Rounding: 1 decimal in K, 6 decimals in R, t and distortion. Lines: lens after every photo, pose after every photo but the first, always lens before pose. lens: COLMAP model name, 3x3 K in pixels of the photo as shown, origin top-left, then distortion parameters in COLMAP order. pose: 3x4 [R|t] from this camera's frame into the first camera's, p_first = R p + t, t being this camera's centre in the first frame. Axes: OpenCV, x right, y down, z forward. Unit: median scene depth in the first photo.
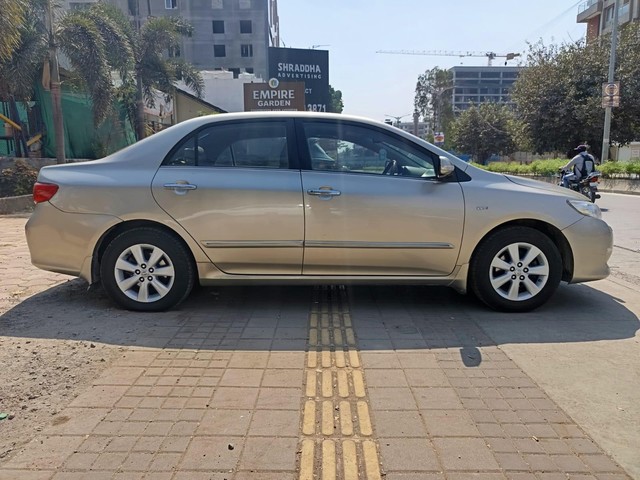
lens RADIAL K [[452.3, 0, 319.8], [0, 452.3, 238.0], [0, 0, 1]] dist [-0.008467, 0.018069]
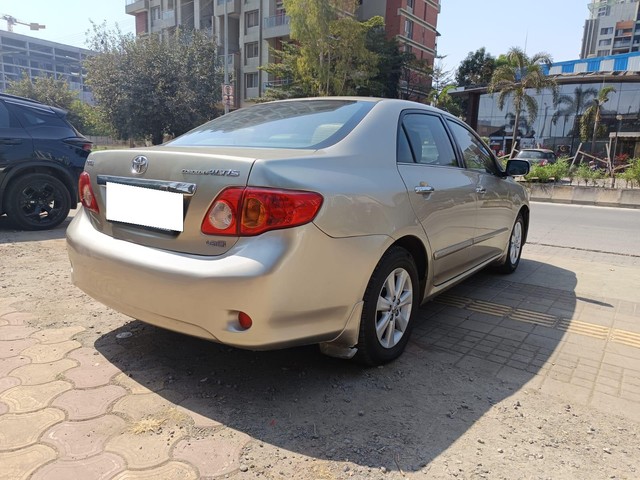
lens RADIAL K [[452.3, 0, 315.2], [0, 452.3, 238.7], [0, 0, 1]] dist [-0.008467, 0.018069]
pose [[0.595035, -0.117136, 0.795118, -1.058388], [0.087965, 0.992870, 0.080439, -0.107465], [-0.798871, 0.022079, 0.601097, 0.668348]]
